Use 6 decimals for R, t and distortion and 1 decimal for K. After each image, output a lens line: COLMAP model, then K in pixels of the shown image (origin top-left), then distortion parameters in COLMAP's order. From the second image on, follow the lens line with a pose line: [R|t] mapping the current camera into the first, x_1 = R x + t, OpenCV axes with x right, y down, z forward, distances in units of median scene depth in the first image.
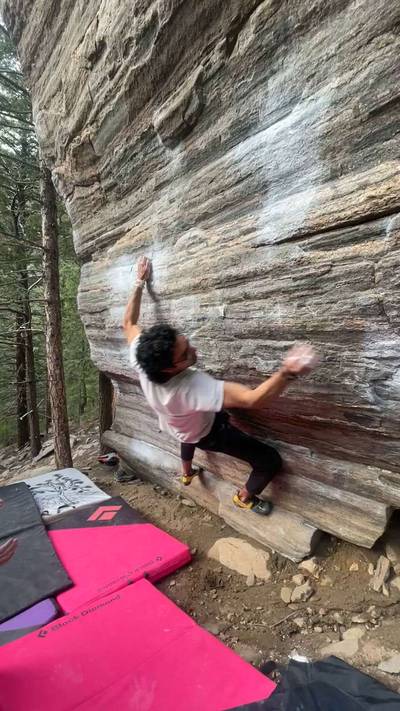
lens RADIAL K [[333.9, 0, 200.0], [0, 333.9, 356.3], [0, 0, 1]] dist [0.003124, -0.003152]
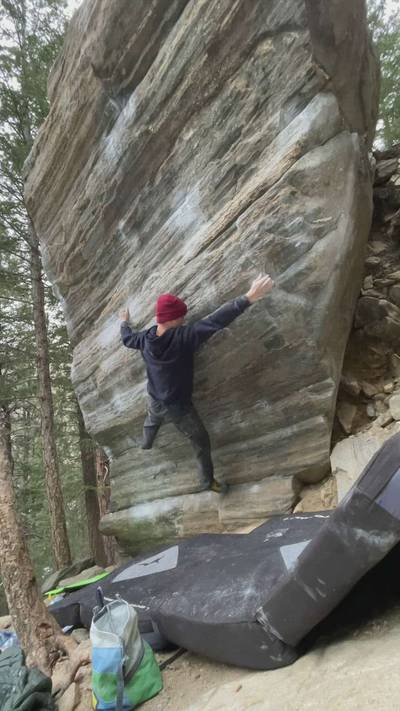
lens RADIAL K [[333.9, 0, 198.5], [0, 333.9, 356.6], [0, 0, 1]] dist [0.003124, -0.003152]
pose [[0.972995, -0.195635, 0.122510, -0.071184], [0.228520, 0.891276, -0.391671, 0.687680], [-0.032565, 0.409090, 0.911913, -0.372210]]
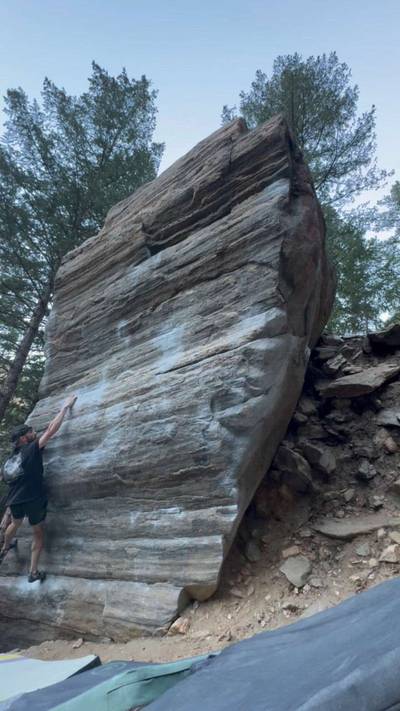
lens RADIAL K [[321.2, 0, 199.2], [0, 321.2, 351.4], [0, 0, 1]] dist [0.000066, 0.002909]
pose [[0.957475, 0.183035, 0.223025, -0.059254], [-0.009782, 0.793155, -0.608941, 0.715245], [-0.288351, 0.580864, 0.761217, -0.694431]]
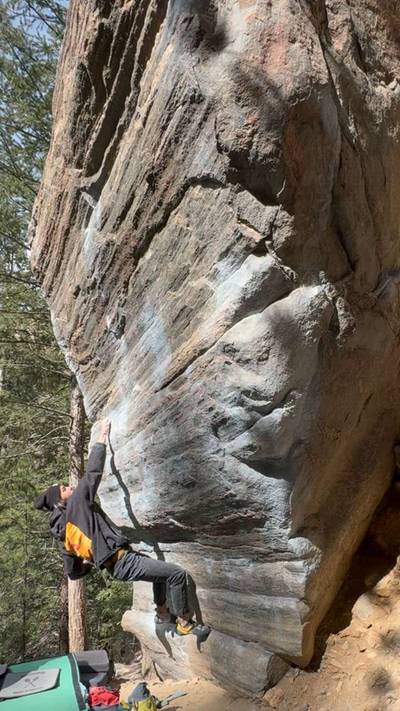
lens RADIAL K [[482.8, 0, 238.1], [0, 482.8, 403.0], [0, 0, 1]] dist [0.001304, 0.001778]
pose [[0.981066, -0.093076, -0.169842, 0.731375], [0.031943, 0.942703, -0.332099, 0.374245], [0.191021, 0.320386, 0.927828, -0.778495]]
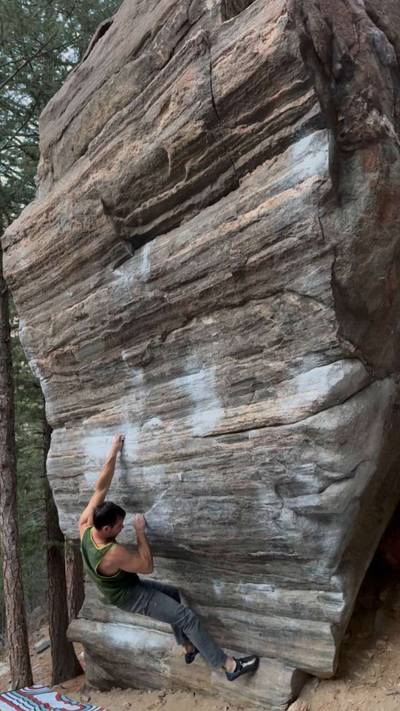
lens RADIAL K [[600.1, 0, 199.4], [0, 600.1, 359.6], [0, 0, 1]] dist [0.127552, -0.187362]
pose [[0.994849, -0.100357, 0.014302, 0.151572], [0.100917, 0.967144, -0.233343, -0.014646], [0.009586, 0.233585, 0.972289, -1.469636]]
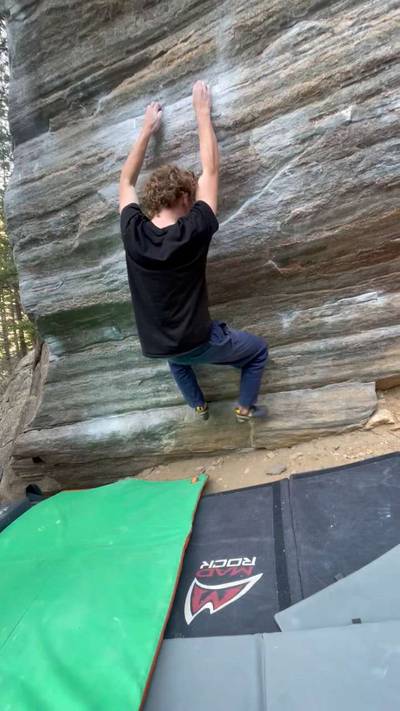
lens RADIAL K [[333.9, 0, 199.9], [0, 333.9, 356.2], [0, 0, 1]] dist [0.003124, -0.003152]
pose [[0.818567, -0.179406, 0.545675, -0.874390], [0.226859, 0.973719, -0.020174, 0.433334], [-0.527715, 0.140305, 0.837754, 0.511297]]
